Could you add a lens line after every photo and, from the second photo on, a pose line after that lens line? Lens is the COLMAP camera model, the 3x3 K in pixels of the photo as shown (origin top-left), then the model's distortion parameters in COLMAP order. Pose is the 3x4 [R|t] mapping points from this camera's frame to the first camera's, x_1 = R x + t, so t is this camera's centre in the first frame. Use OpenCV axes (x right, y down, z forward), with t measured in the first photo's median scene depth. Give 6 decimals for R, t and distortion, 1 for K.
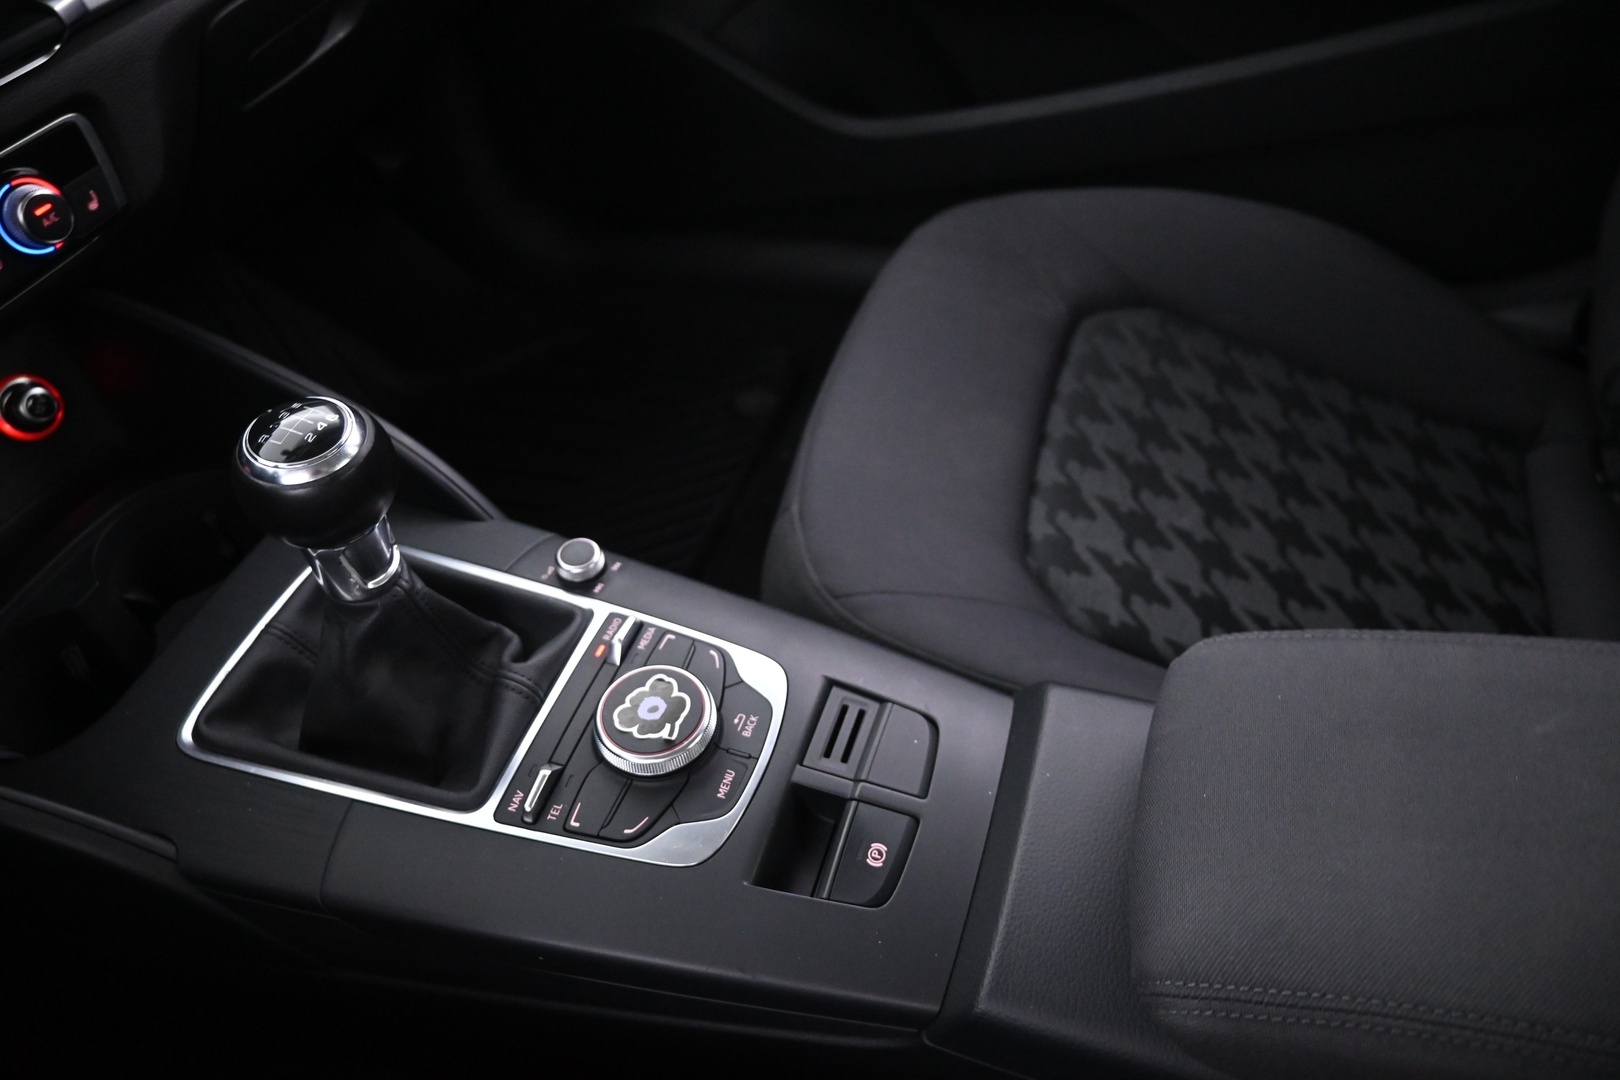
lens RADIAL K [[1105.3, 0, 817.5], [0, 1105.3, 539.6], [0, 0, 1]] dist [-0.018120, 0.008060]
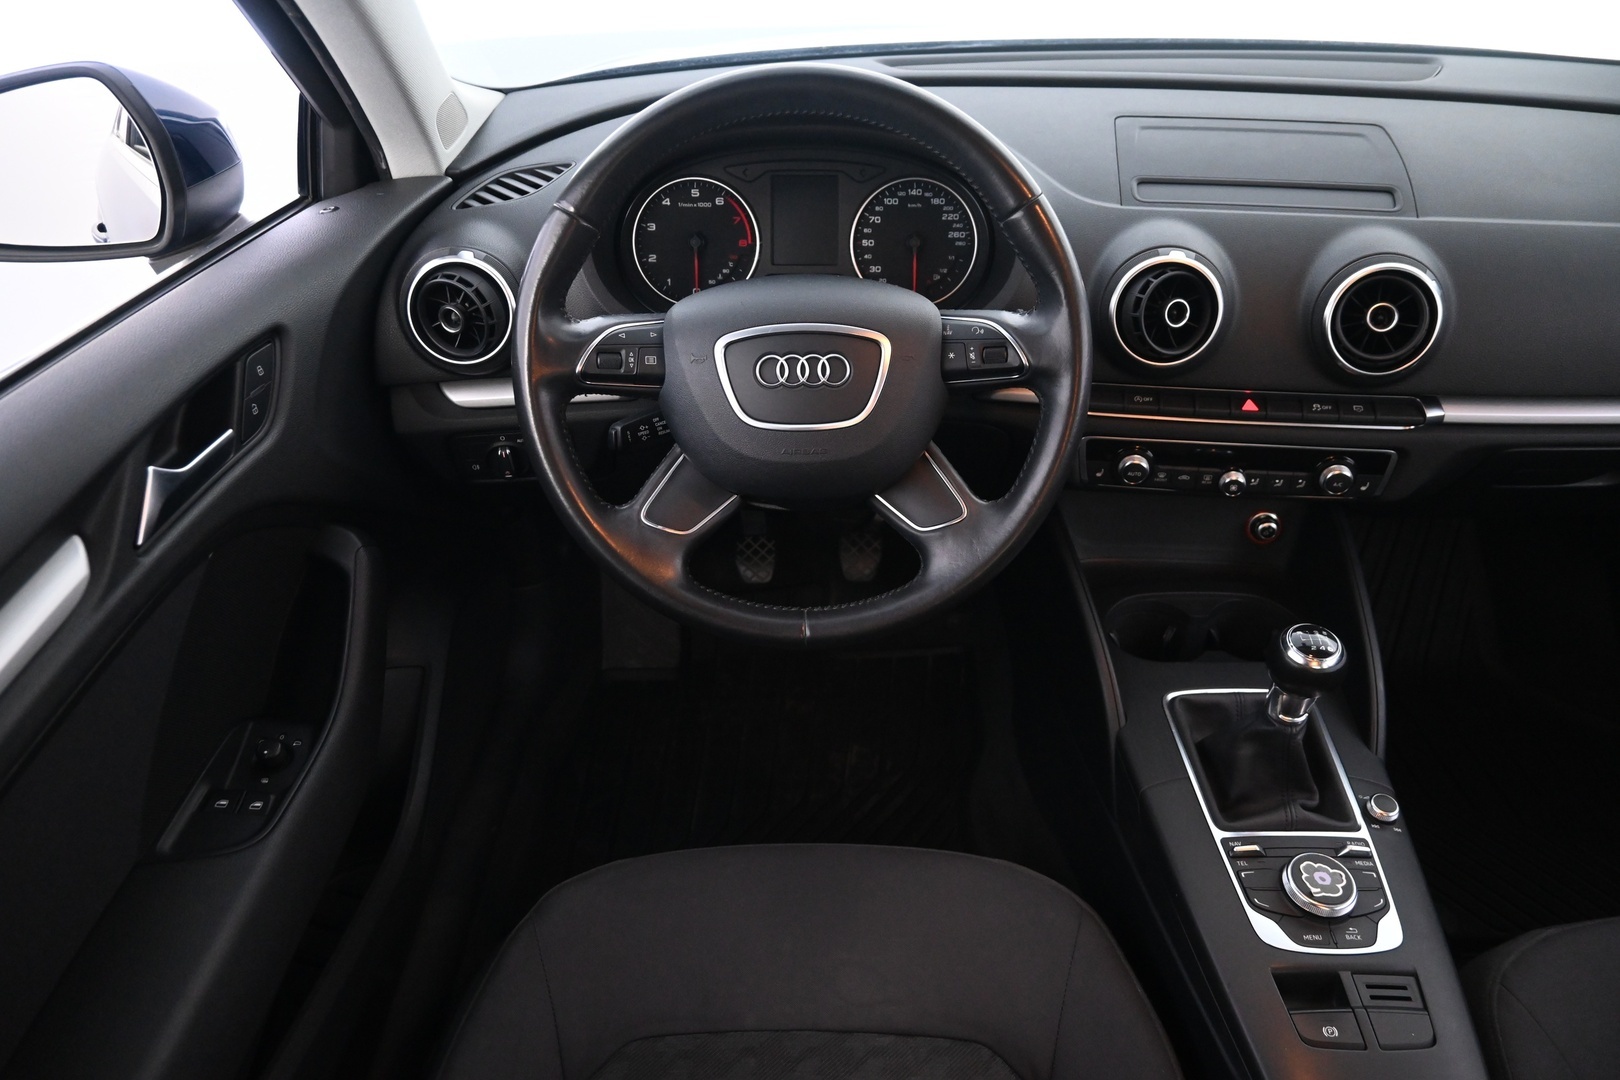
lens RADIAL K [[1105.3, 0, 805.7], [0, 1105.3, 539.9], [0, 0, 1]] dist [-0.018120, 0.008060]
pose [[0.294358, 0.622706, -0.724976, 0.520054], [-0.698614, 0.657844, 0.281389, -0.114752], [0.652143, 0.423649, 0.628673, -0.833985]]
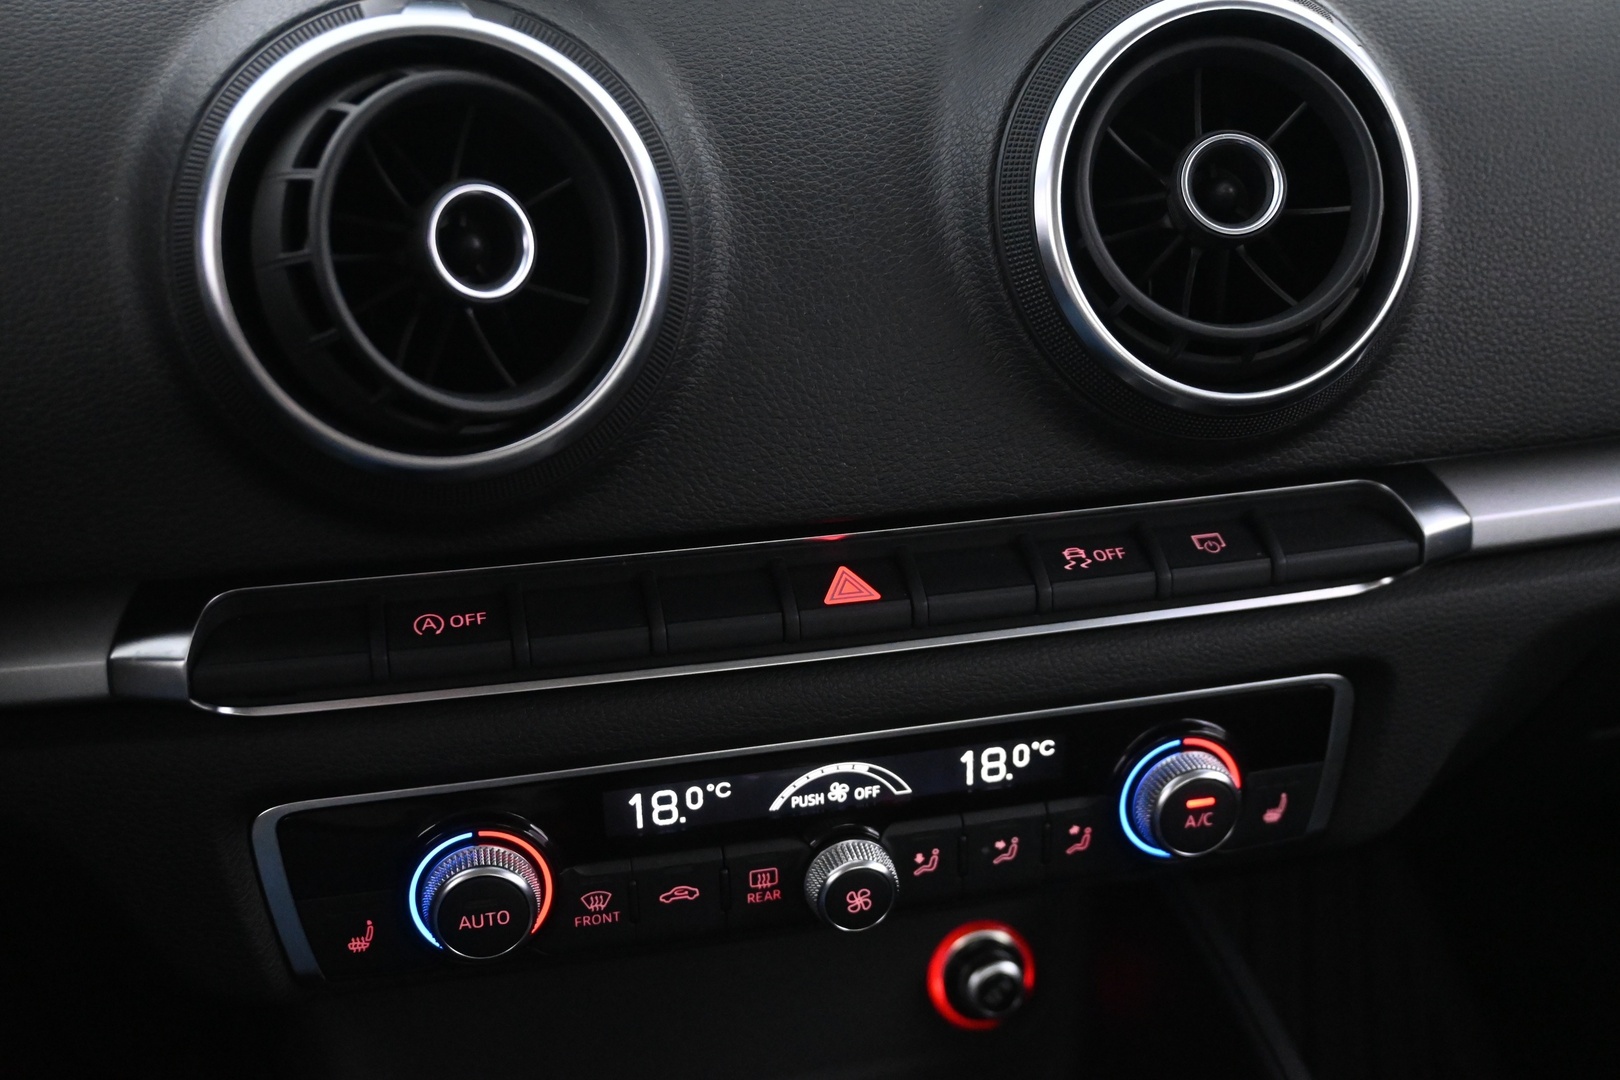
lens RADIAL K [[1779.4, 0, 807.6], [0, 1779.4, 538.8], [0, 0, 1]] dist [0.016113, 0.000000]
pose [[0.614926, 0.376707, -0.692790, -0.249413], [-0.604457, 0.789380, -0.107293, -0.187930], [0.506456, 0.484739, 0.713113, 0.183901]]
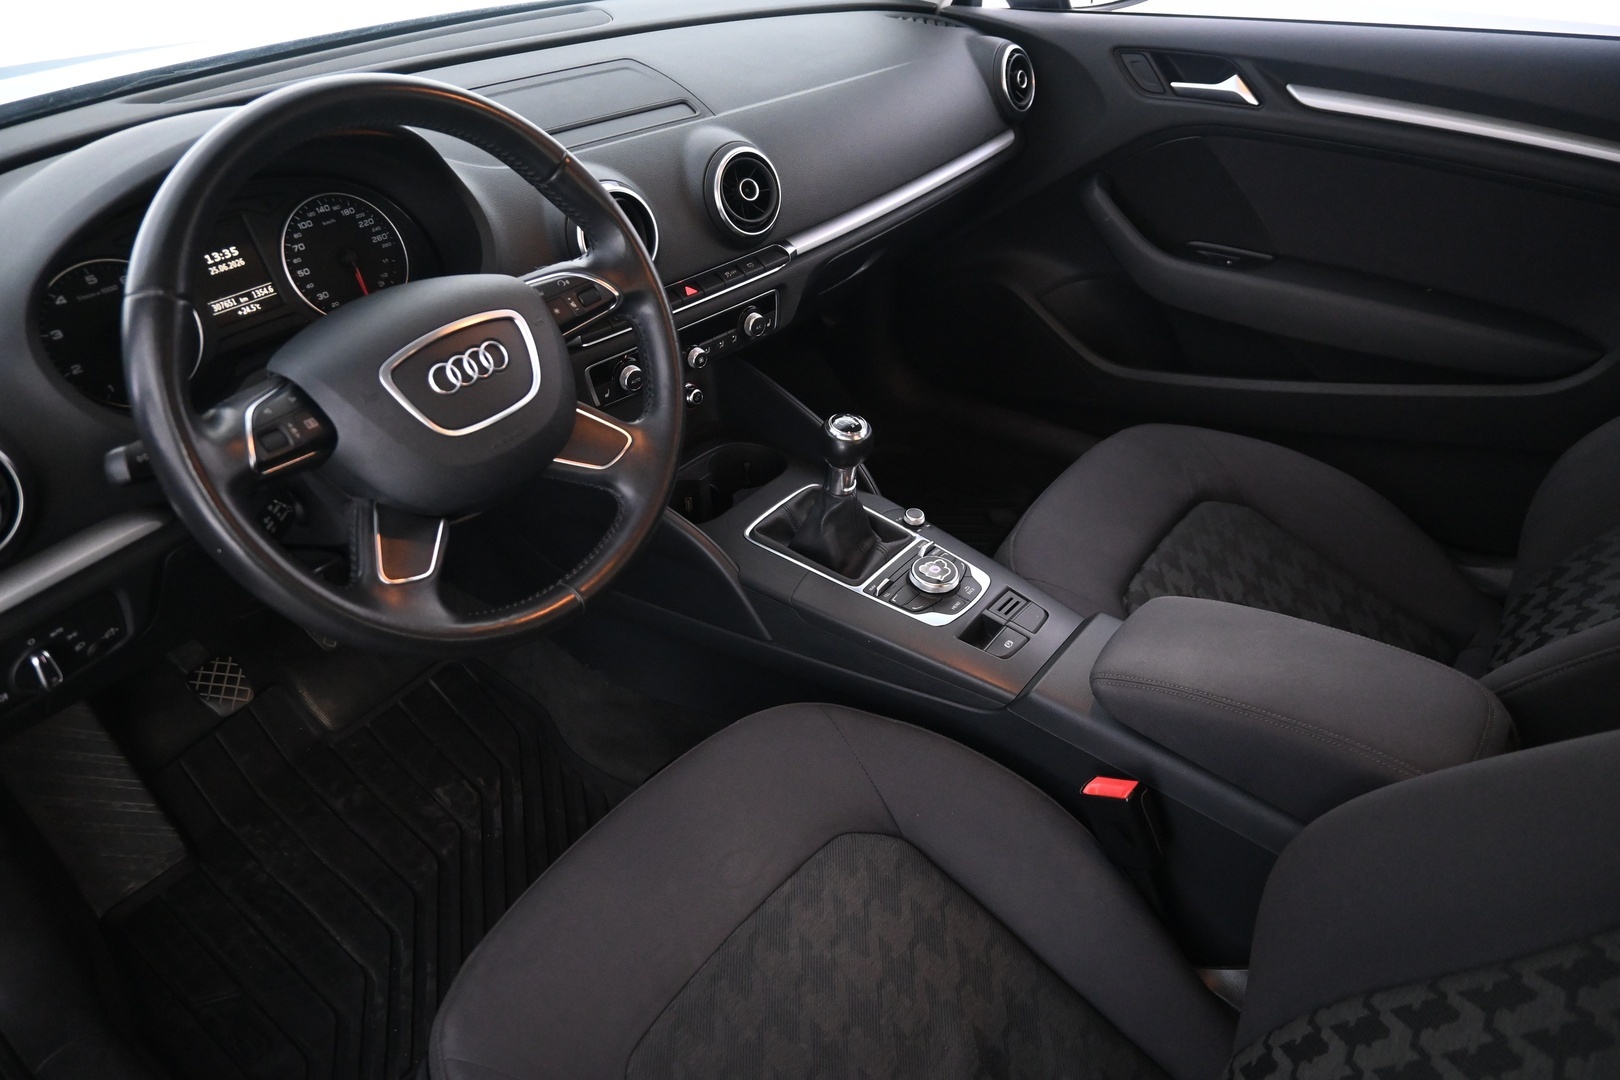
lens RADIAL K [[1105.3, 0, 819.8], [0, 1105.3, 539.8], [0, 0, 1]] dist [-0.018120, 0.008060]
pose [[0.939521, 0.266968, -0.214542, 0.112904], [-0.298243, 0.945694, -0.129281, 0.462684], [0.168377, 0.185448, 0.968121, -1.362443]]
